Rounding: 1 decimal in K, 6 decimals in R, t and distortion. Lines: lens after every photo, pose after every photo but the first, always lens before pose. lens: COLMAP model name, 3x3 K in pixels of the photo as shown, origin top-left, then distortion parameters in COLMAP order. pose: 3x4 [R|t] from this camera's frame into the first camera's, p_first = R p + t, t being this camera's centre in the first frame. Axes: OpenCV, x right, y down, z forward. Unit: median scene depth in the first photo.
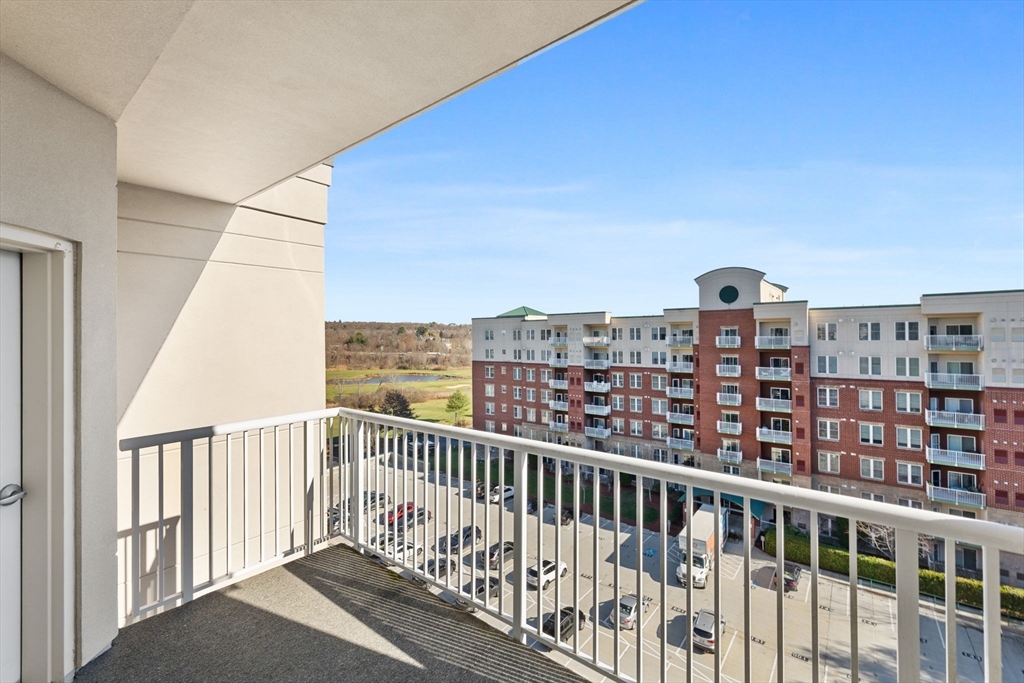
lens RADIAL K [[438.1, 0, 516.2], [0, 438.1, 342.2], [0, 0, 1]] dist [0.007464, -0.000104]
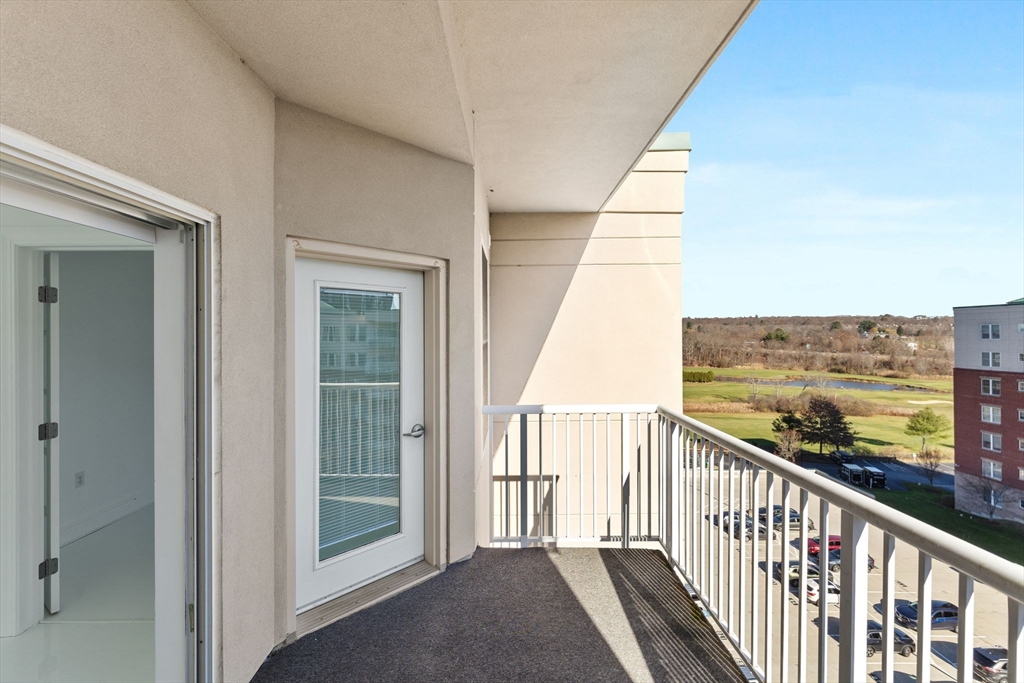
lens RADIAL K [[438.1, 0, 509.8], [0, 438.1, 339.3], [0, 0, 1]] dist [0.007464, -0.000104]
pose [[0.624002, 0.016130, -0.781257, 0.100484], [-0.014211, 0.999856, 0.009292, 0.004659], [0.781294, 0.005304, 0.624141, 0.133704]]
